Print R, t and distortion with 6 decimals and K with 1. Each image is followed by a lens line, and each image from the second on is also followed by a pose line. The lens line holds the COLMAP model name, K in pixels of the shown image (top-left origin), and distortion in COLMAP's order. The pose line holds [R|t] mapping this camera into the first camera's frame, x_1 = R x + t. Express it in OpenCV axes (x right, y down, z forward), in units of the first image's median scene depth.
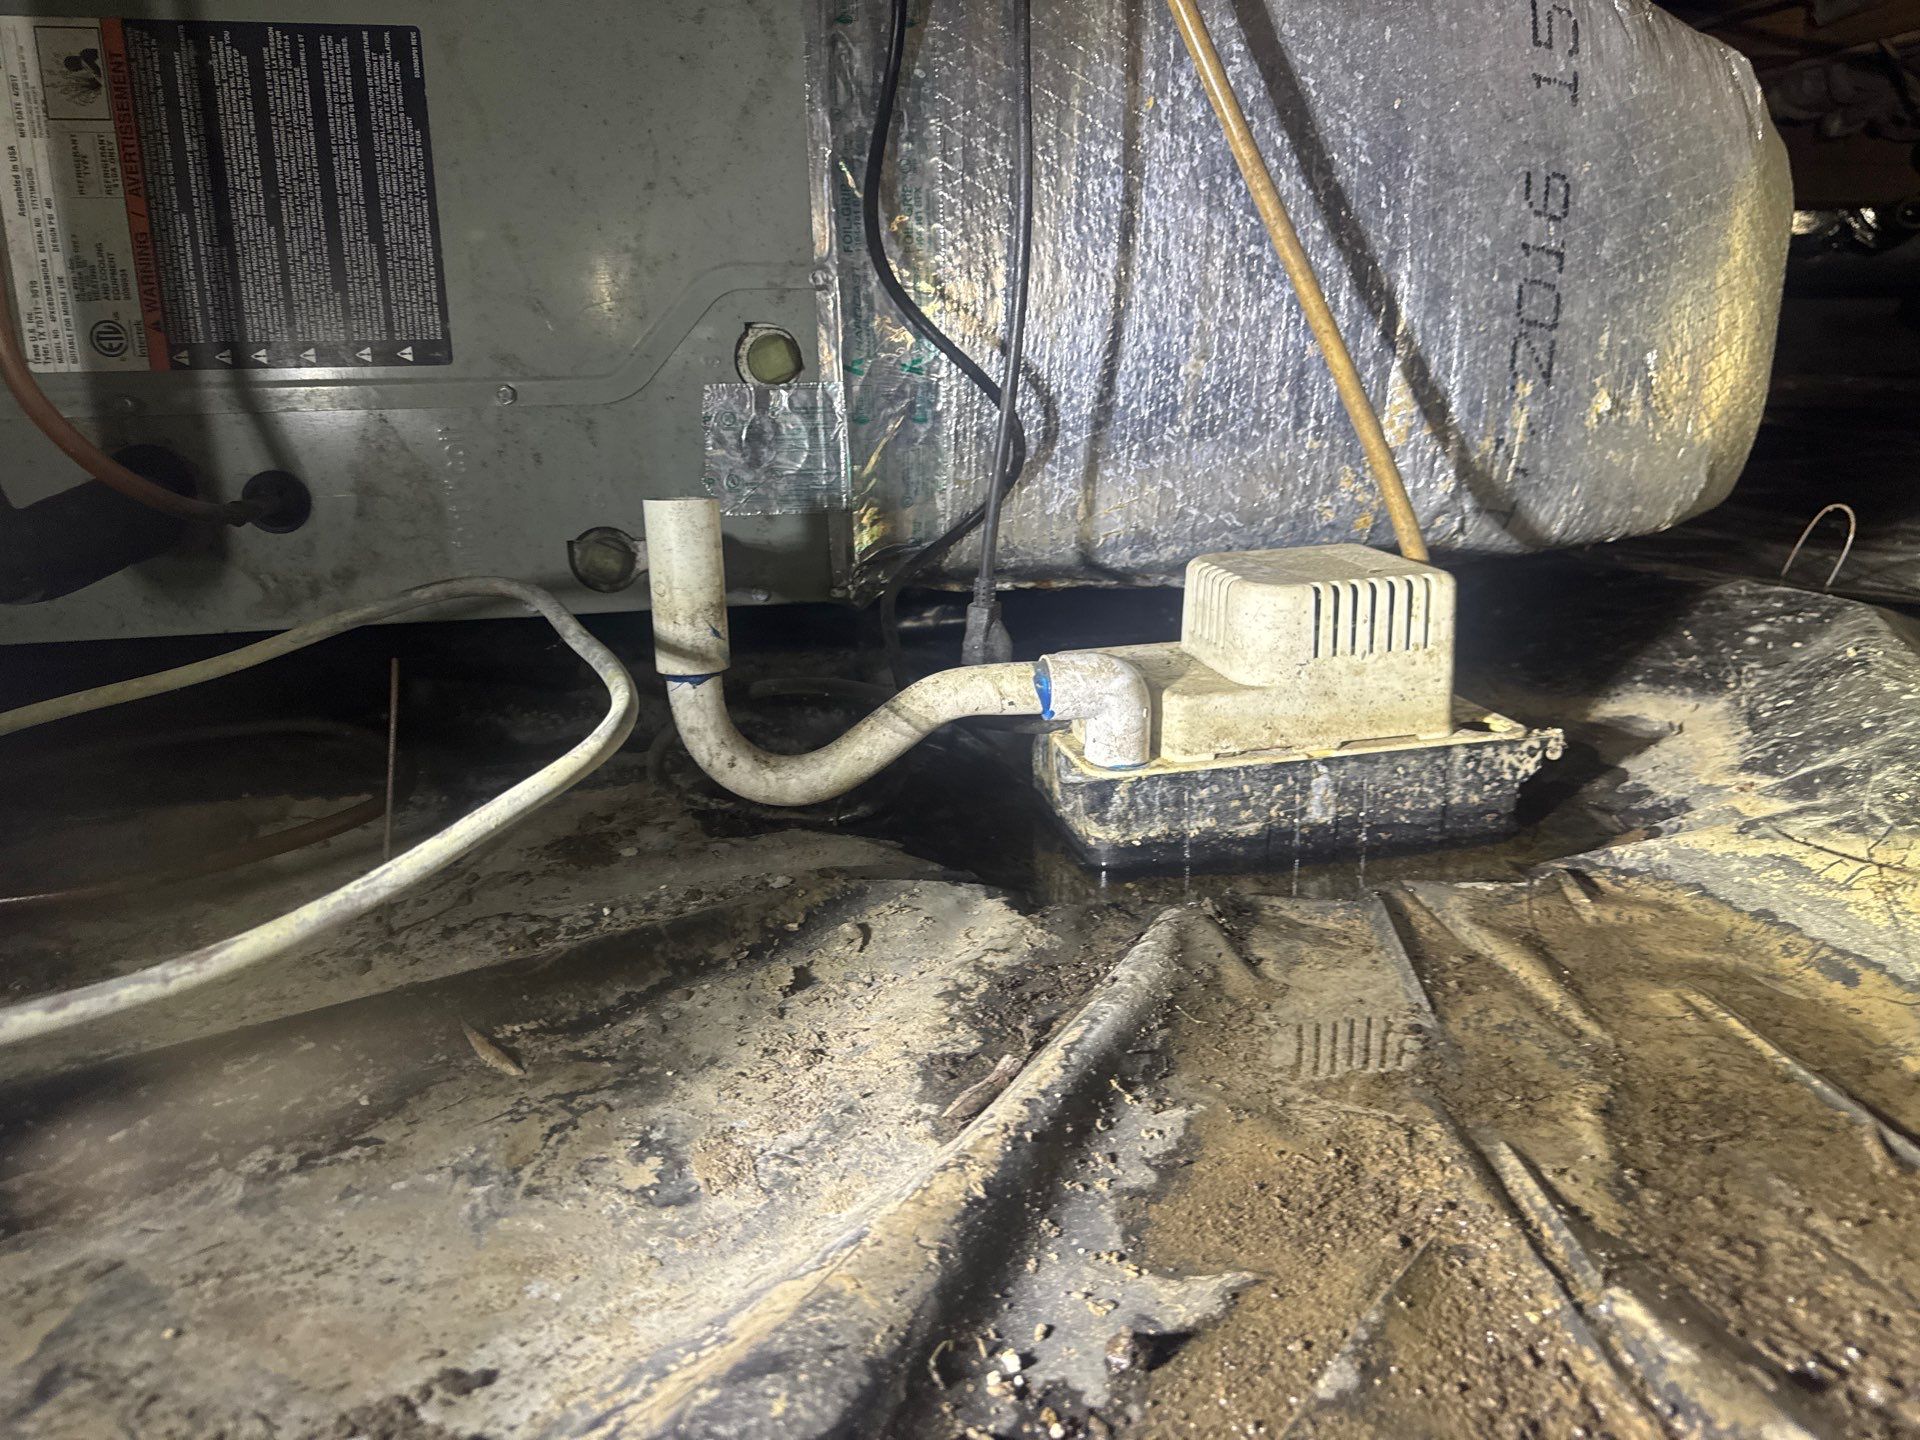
lens RADIAL K [[1377.7, 0, 965.2], [0, 1377.7, 716.0], [0, 0, 1]] dist [0.011802, -0.024952]
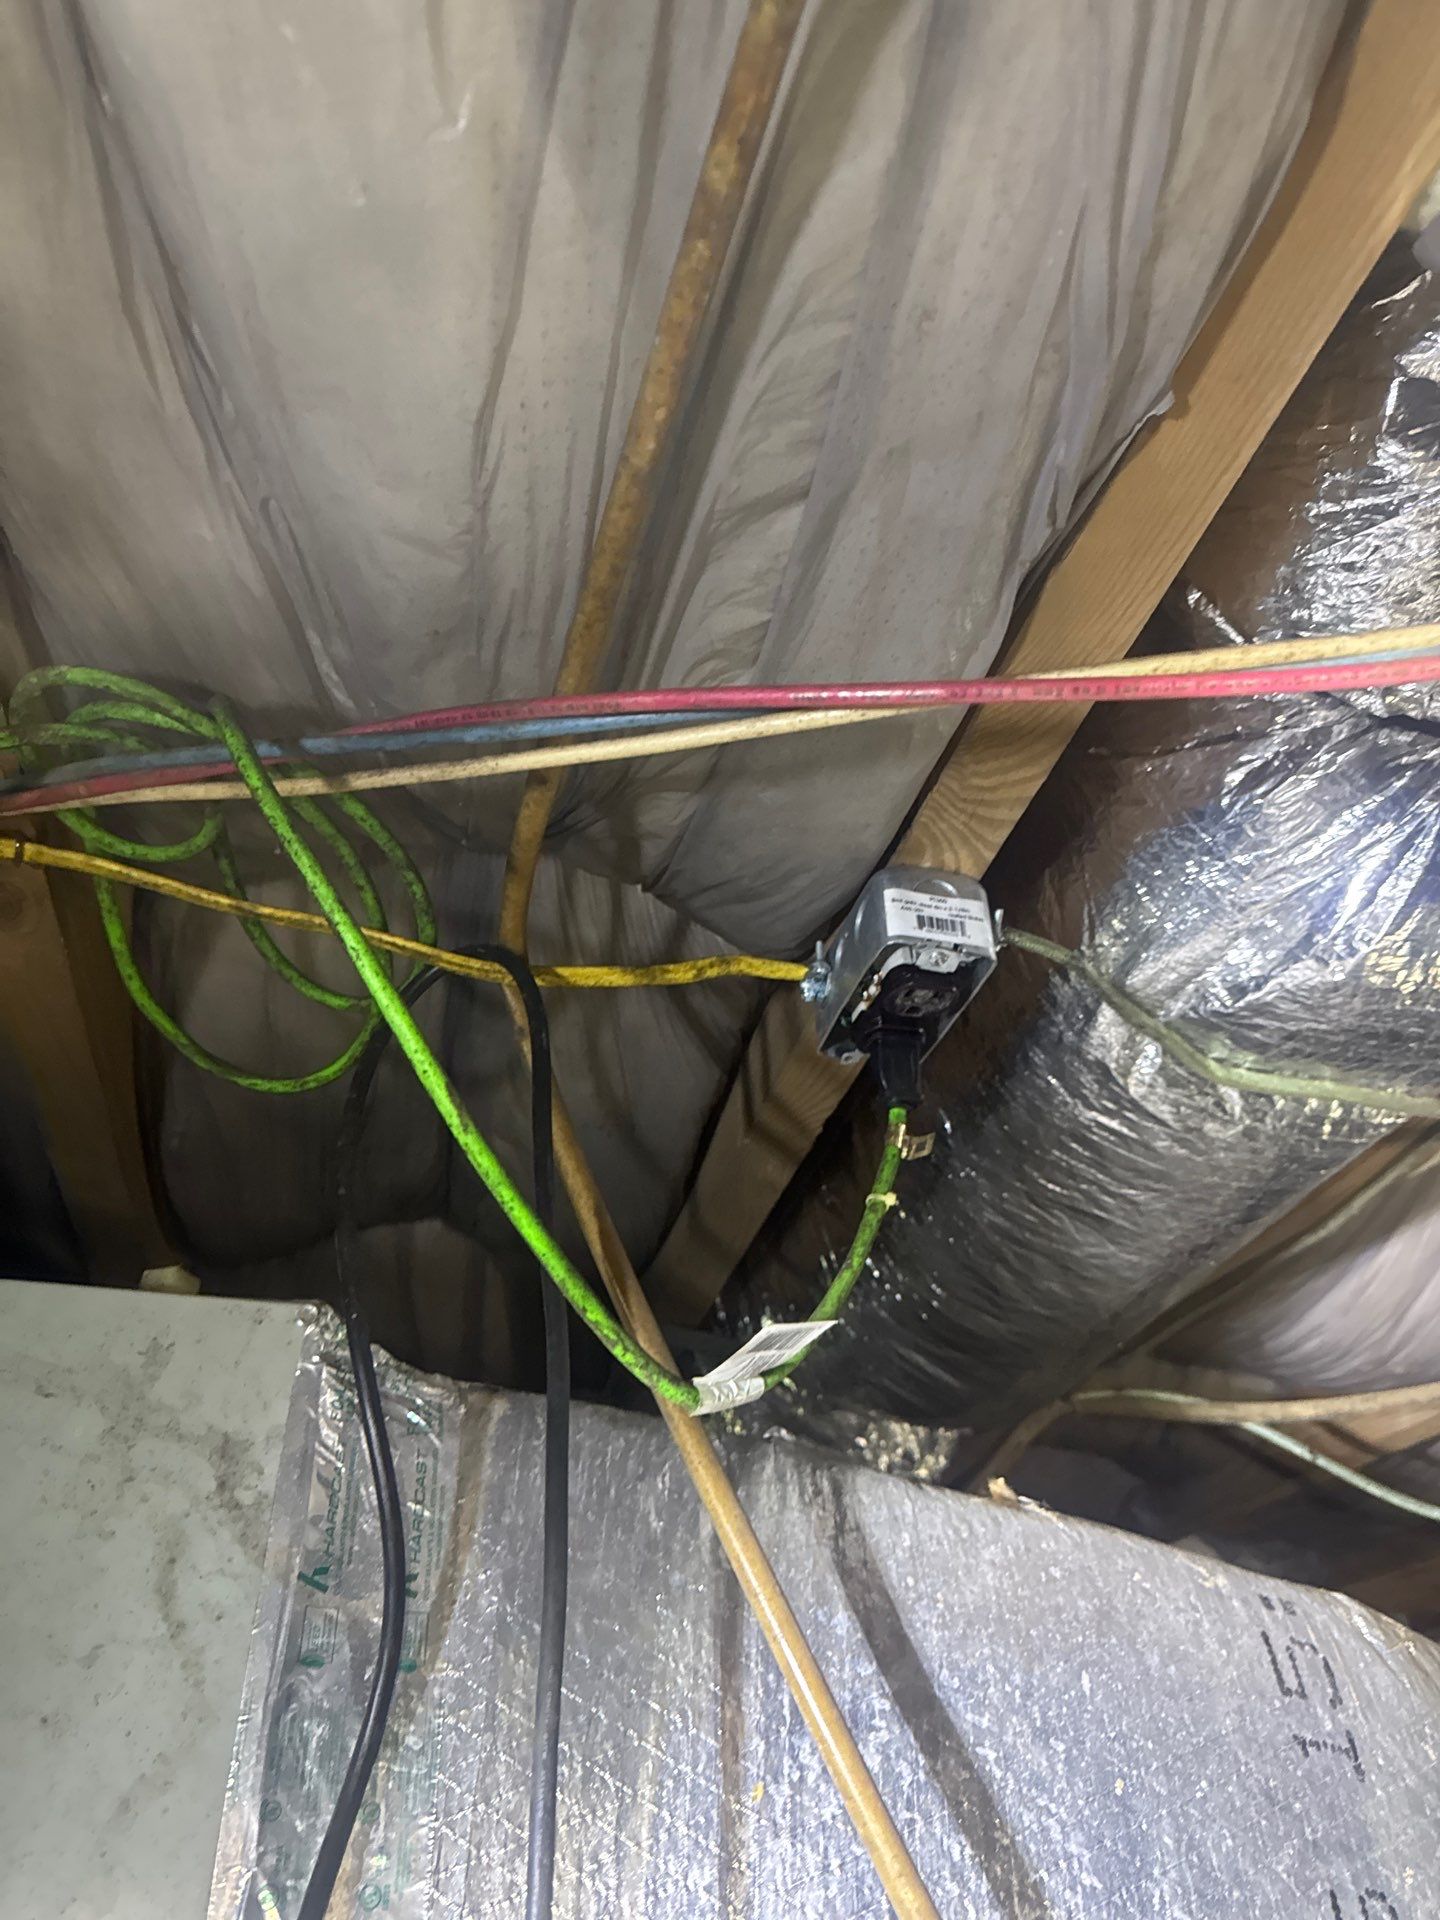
lens RADIAL K [[1377.7, 0, 720.4], [0, 1377.7, 960.6], [0, 0, 1]] dist [0.011802, -0.024952]
pose [[0.998481, 0.038676, 0.039246, 0.073629], [0.004757, 0.649095, -0.760692, -0.196436], [-0.054895, 0.759723, 0.647925, 0.259847]]
